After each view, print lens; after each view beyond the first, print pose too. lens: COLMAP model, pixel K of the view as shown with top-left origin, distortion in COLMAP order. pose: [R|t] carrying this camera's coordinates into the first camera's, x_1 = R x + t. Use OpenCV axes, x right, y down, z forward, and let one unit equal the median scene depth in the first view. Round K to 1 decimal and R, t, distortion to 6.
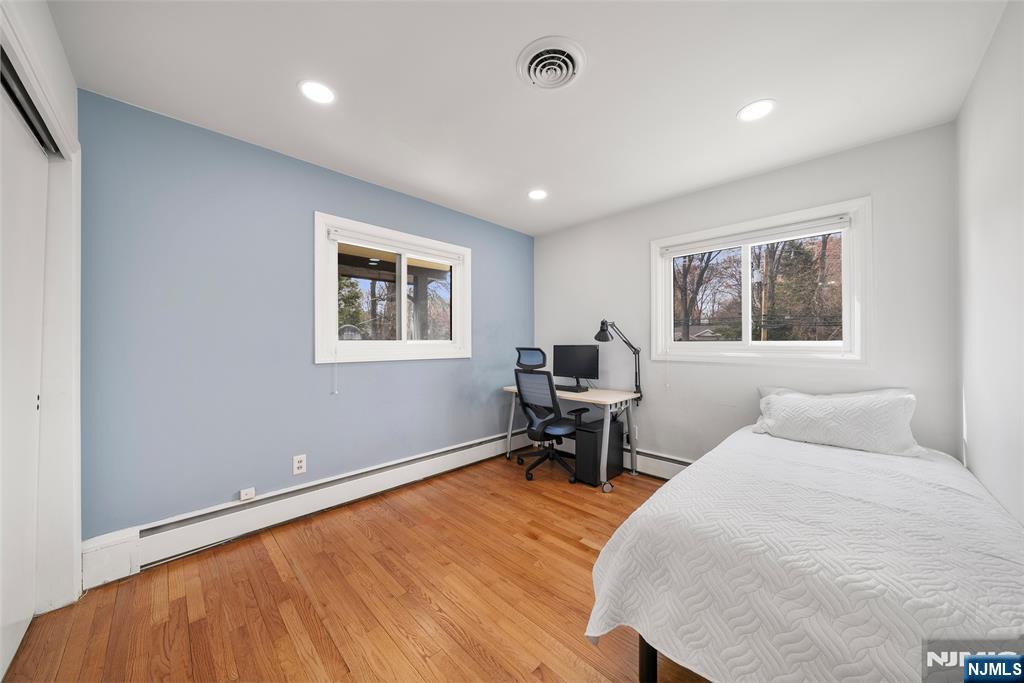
lens RADIAL K [[348.2, 0, 510.6], [0, 348.2, 345.8], [0, 0, 1]] dist [-0.001931, -0.000052]
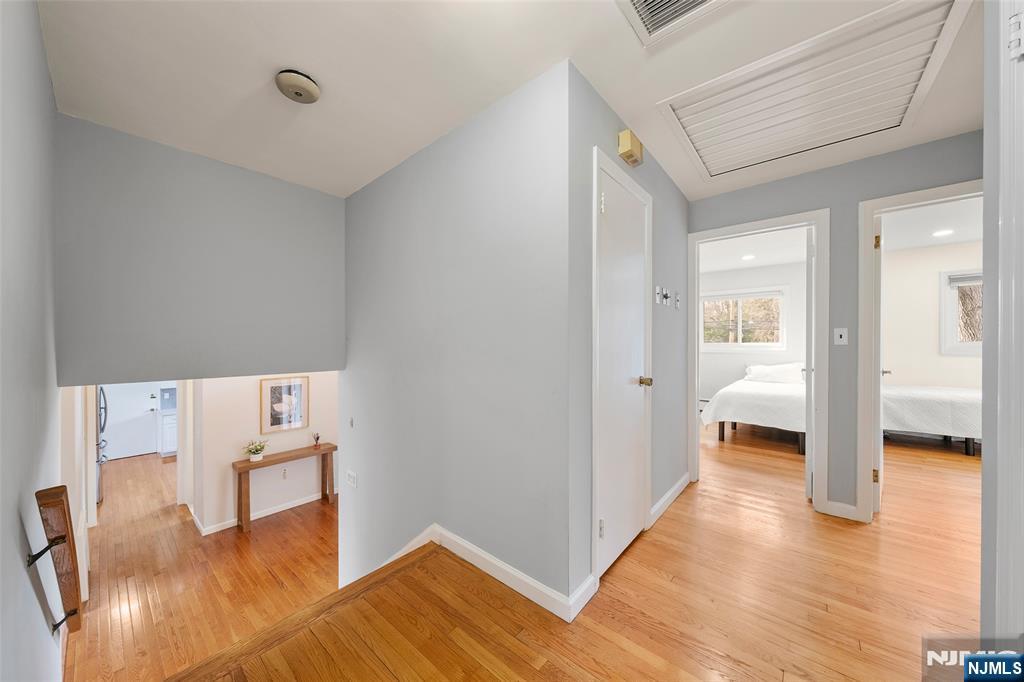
lens RADIAL K [[348.2, 0, 510.6], [0, 348.2, 345.3], [0, 0, 1]] dist [-0.001931, -0.000052]
pose [[0.997469, 0.007229, 0.070734, -0.981996], [-0.007242, 0.999974, -0.000070, 0.014624], [-0.070732, -0.000442, 0.997495, -1.164538]]
